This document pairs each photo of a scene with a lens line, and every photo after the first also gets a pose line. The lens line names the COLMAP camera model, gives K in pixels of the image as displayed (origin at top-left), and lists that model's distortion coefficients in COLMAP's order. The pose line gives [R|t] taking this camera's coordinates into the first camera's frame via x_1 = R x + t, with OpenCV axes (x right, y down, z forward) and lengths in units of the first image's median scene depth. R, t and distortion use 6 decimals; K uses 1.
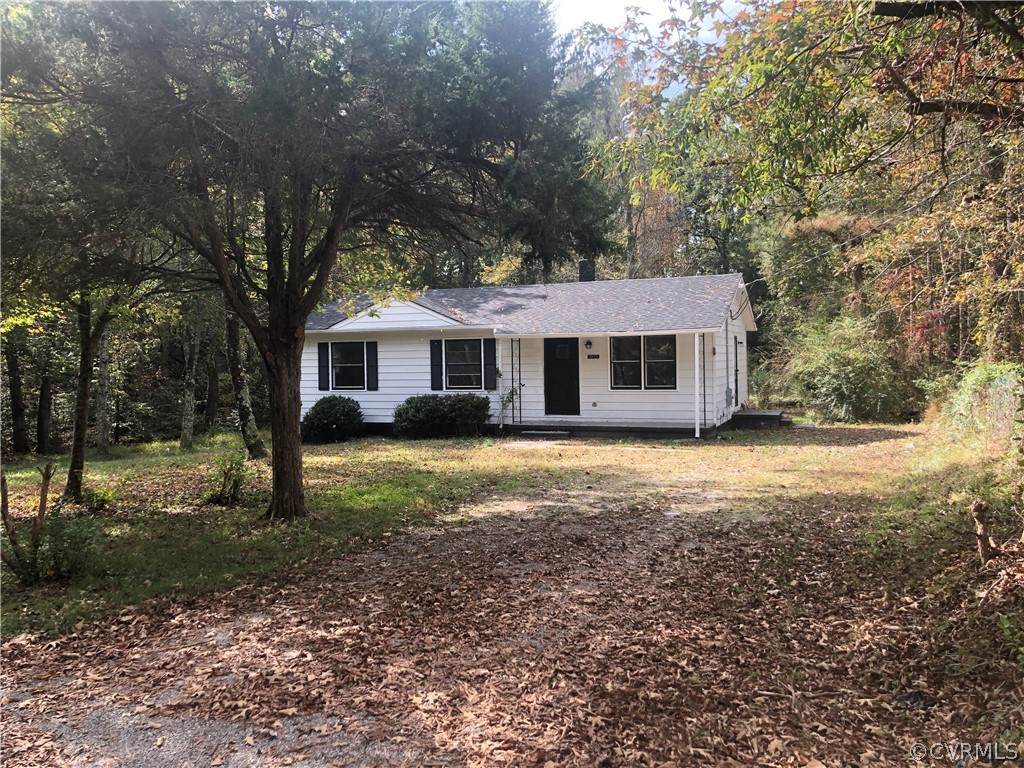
lens RADIAL K [[824.6, 0, 509.0], [0, 824.6, 382.0], [0, 0, 1]] dist [0.140081, -0.444483]
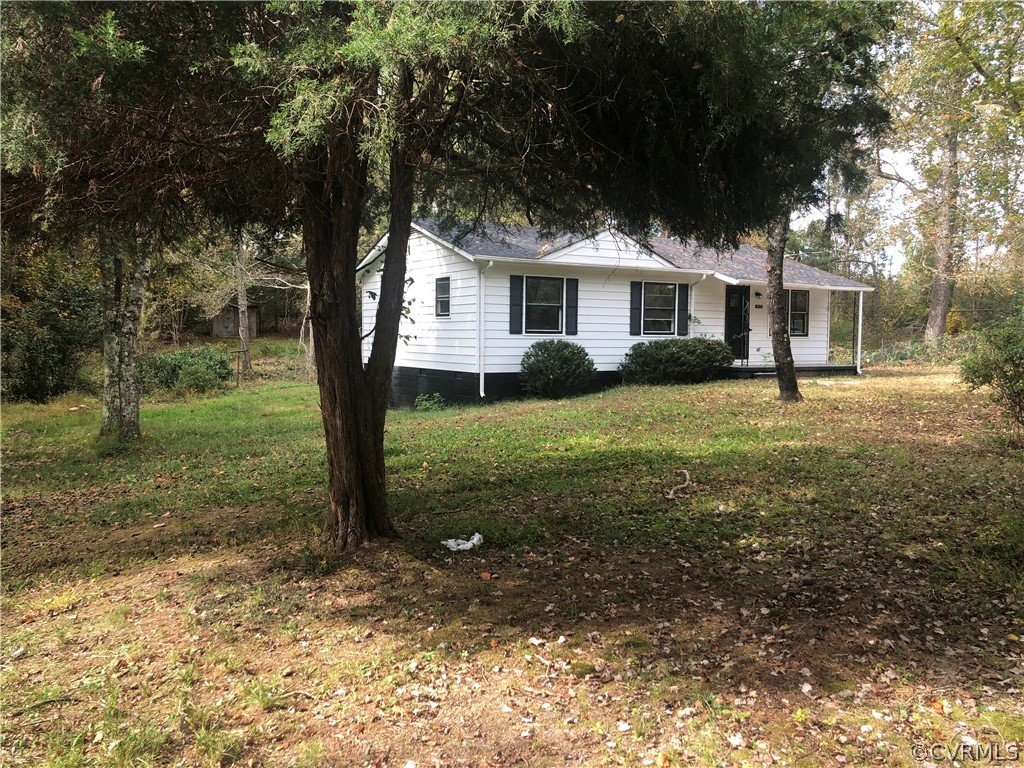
lens RADIAL K [[832.0, 0, 512.0], [0, 832.0, 384.0], [0, 0, 1]] dist [0.051096, -0.067692]
pose [[0.611554, -0.031238, 0.790586, -0.944973], [-0.006499, 0.998988, 0.044499, 0.024430], [-0.791176, -0.032352, 0.610732, 0.543348]]
